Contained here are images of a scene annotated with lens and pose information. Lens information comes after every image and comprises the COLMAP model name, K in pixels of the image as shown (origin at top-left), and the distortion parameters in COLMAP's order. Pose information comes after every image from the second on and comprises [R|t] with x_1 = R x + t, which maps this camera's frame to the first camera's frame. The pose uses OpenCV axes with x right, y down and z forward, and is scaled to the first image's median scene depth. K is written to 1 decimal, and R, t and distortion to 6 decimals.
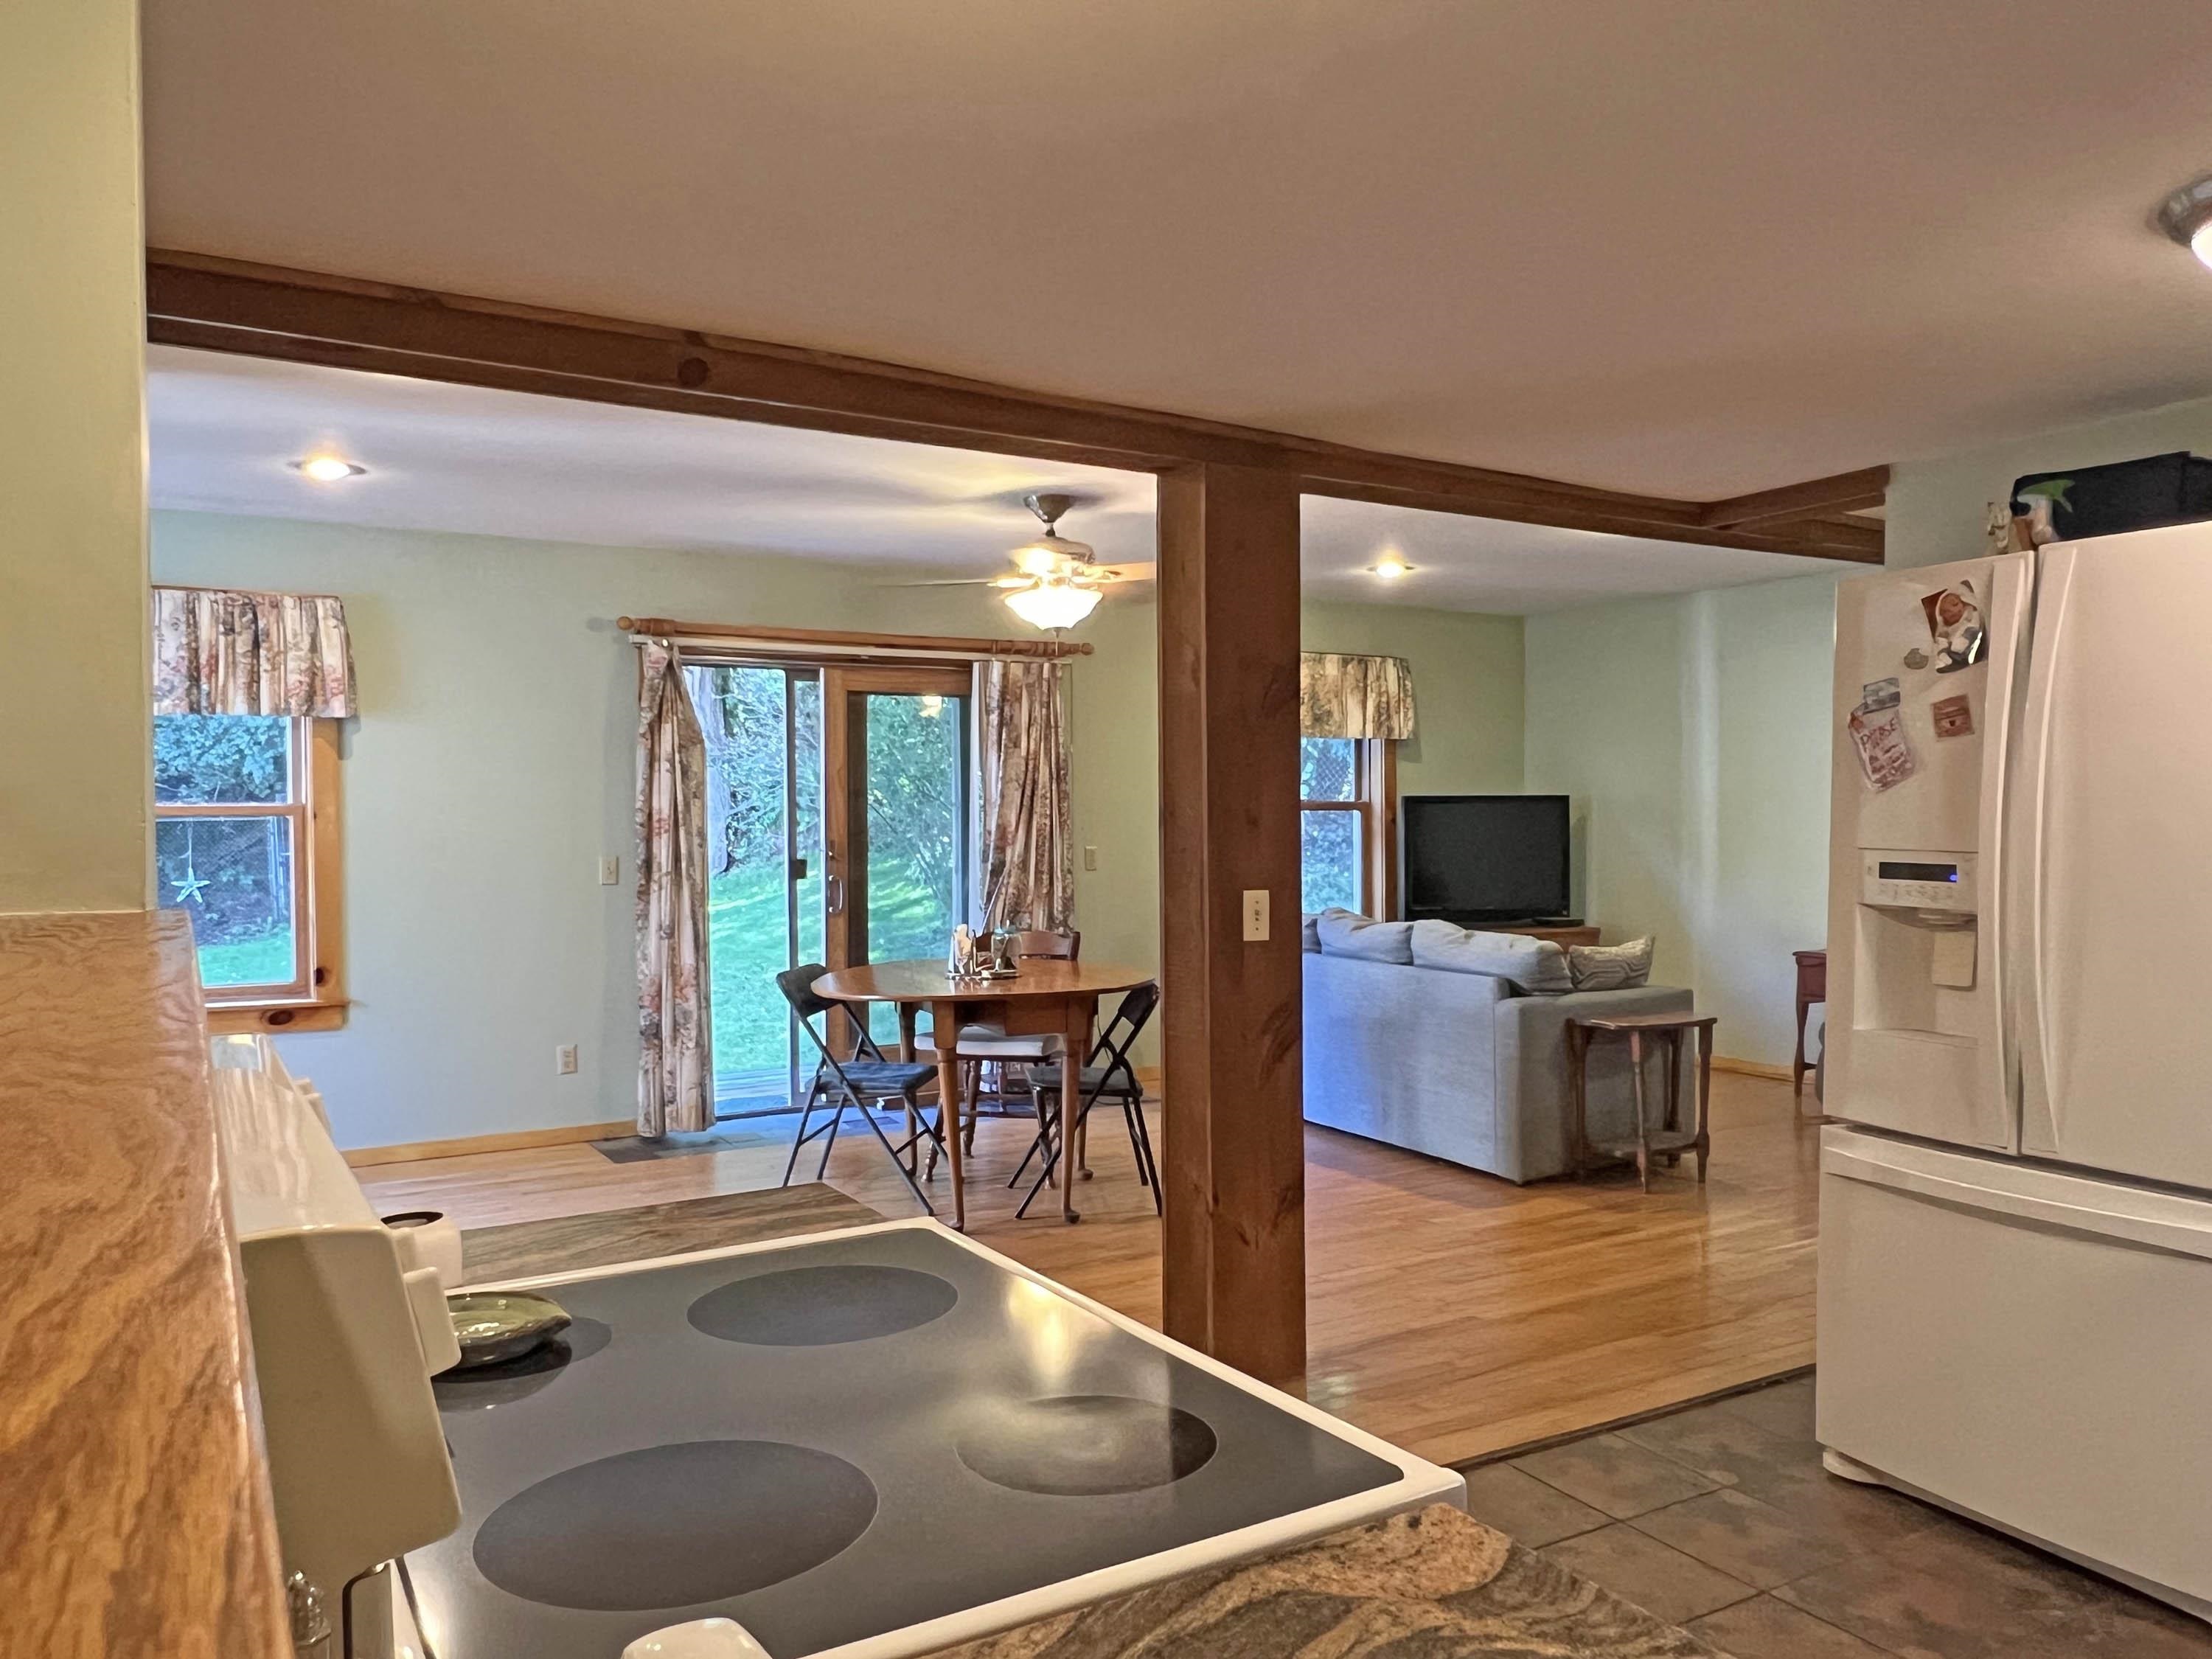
lens RADIAL K [[1581.0, 0, 1095.6], [0, 1581.0, 886.7], [0, 0, 1]] dist [0.002474, -0.000863]
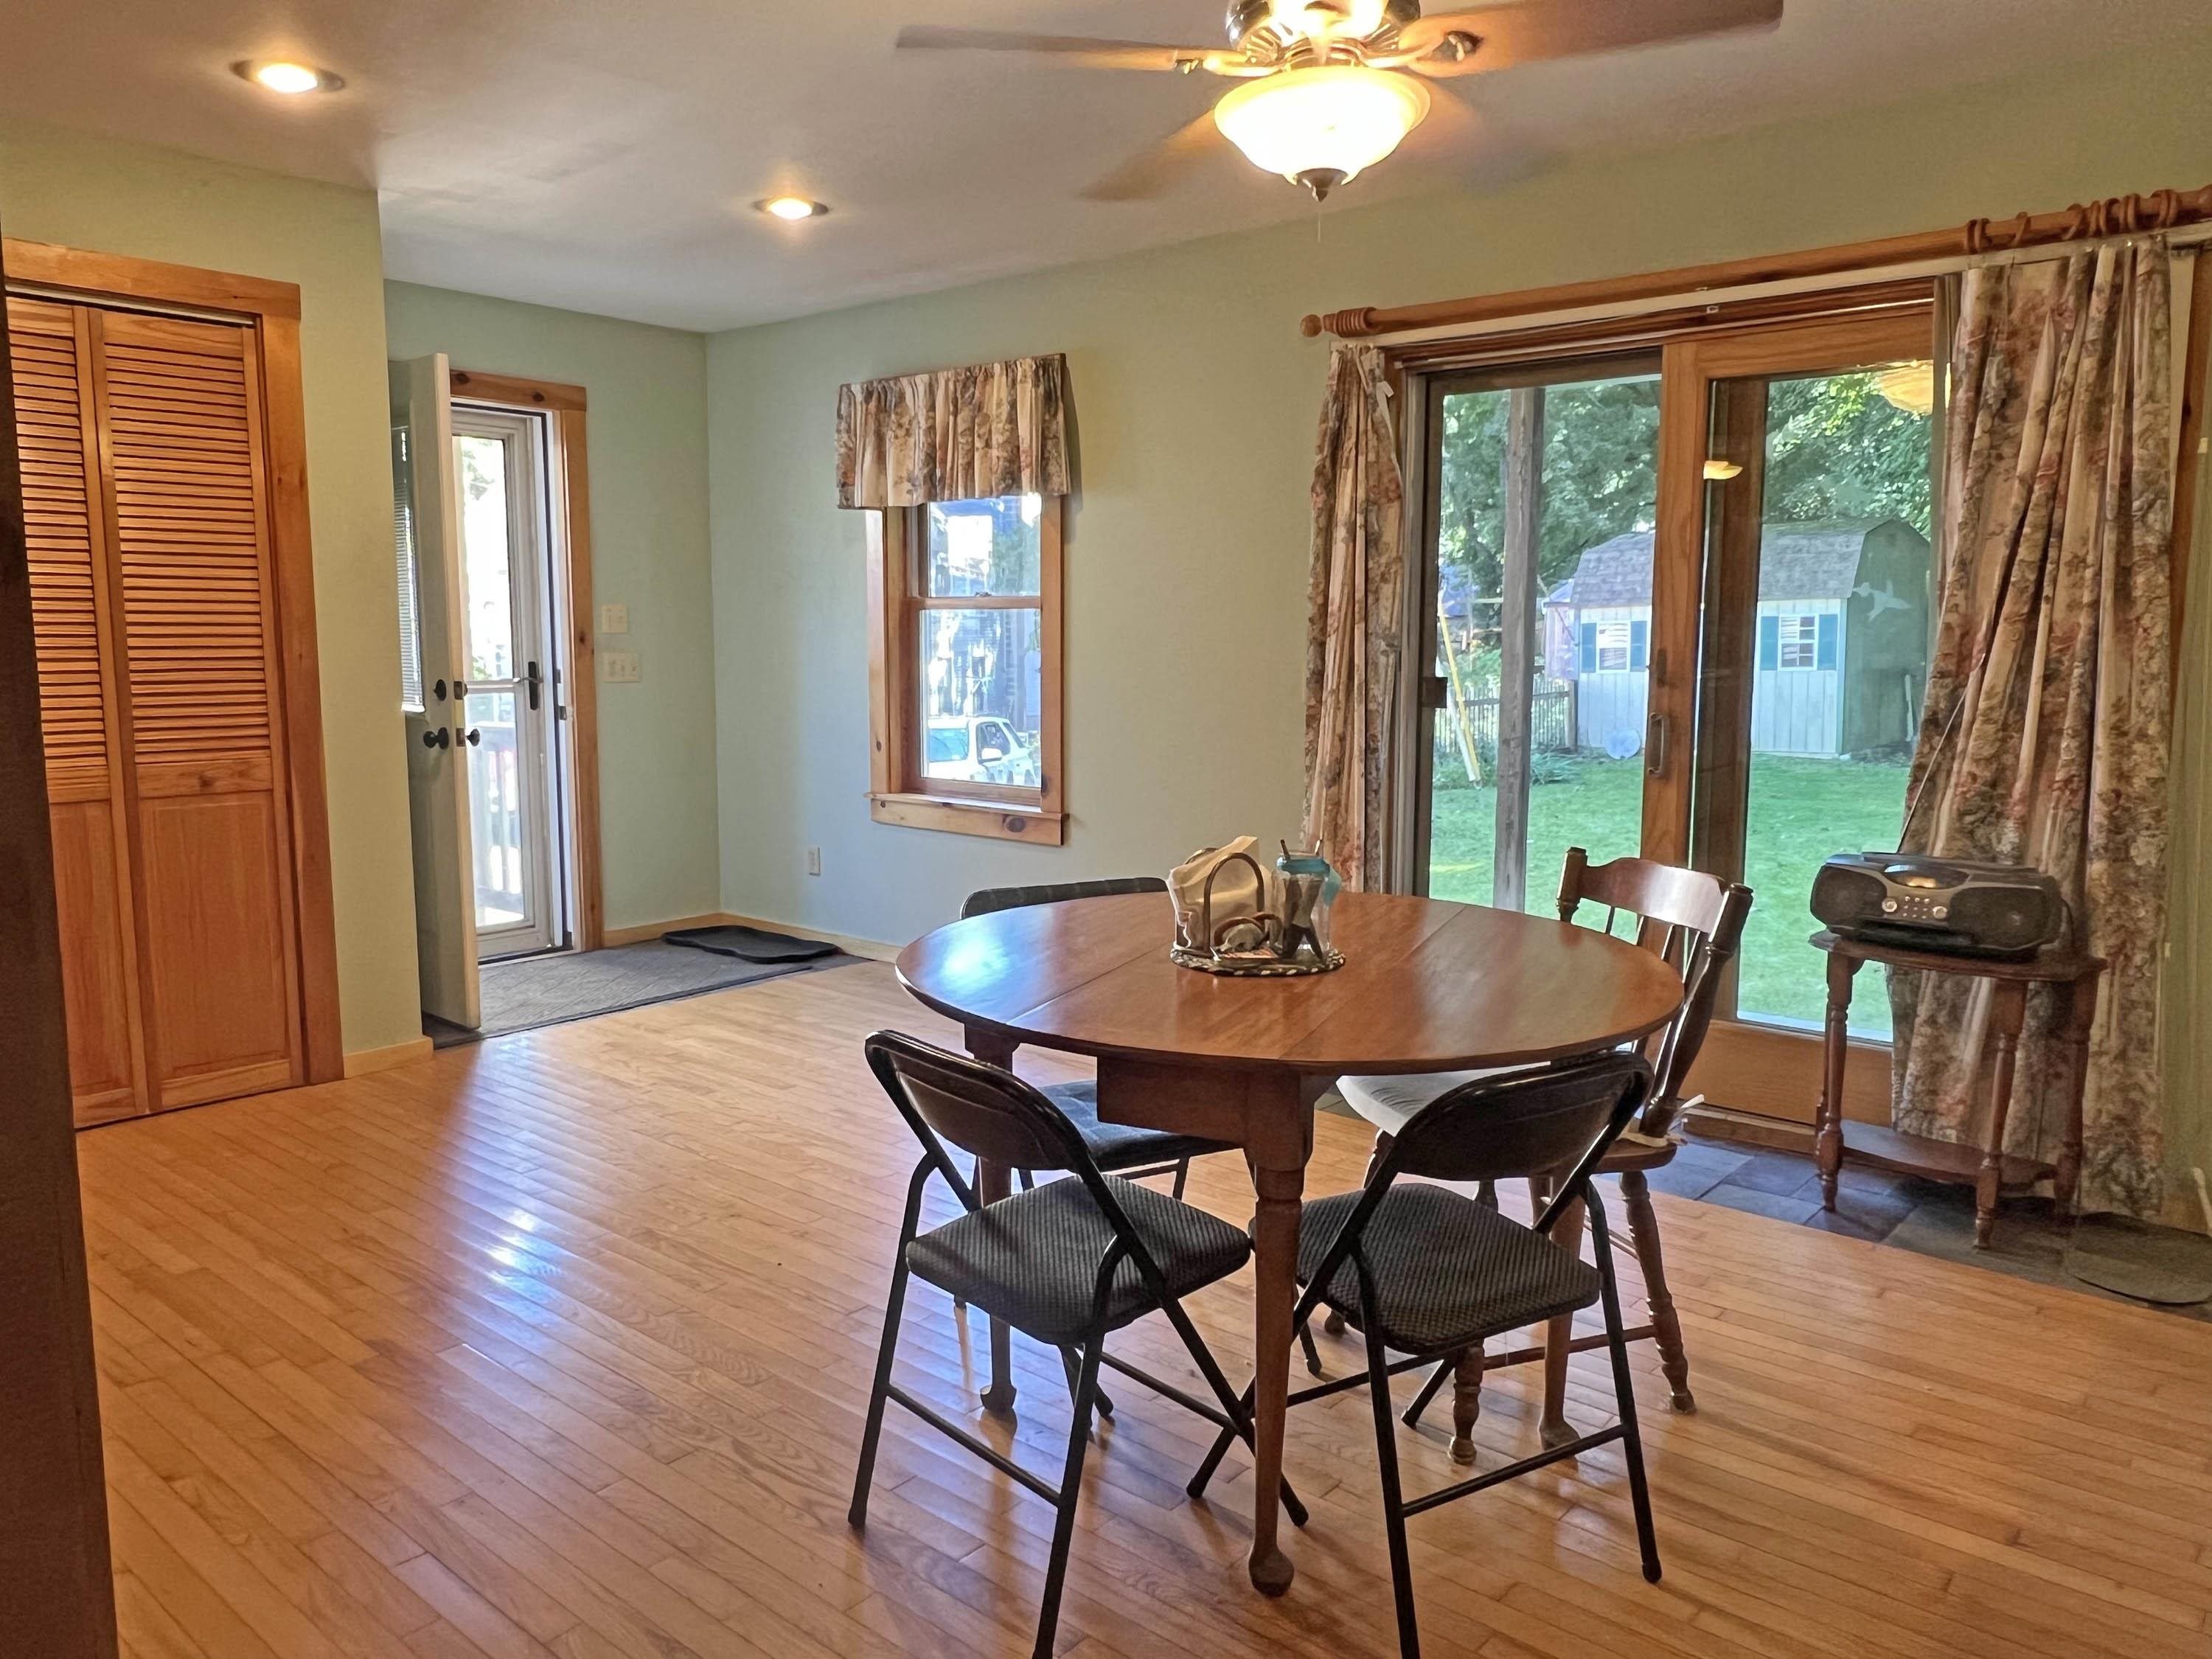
lens RADIAL K [[1581.0, 0, 1095.2], [0, 1581.0, 831.7], [0, 0, 1]] dist [0.002474, -0.000863]
pose [[0.320872, 0.128906, -0.938309, 0.348895], [-0.046561, 0.991644, 0.120310, -0.025850], [0.945977, 0.005084, 0.324193, 0.680239]]
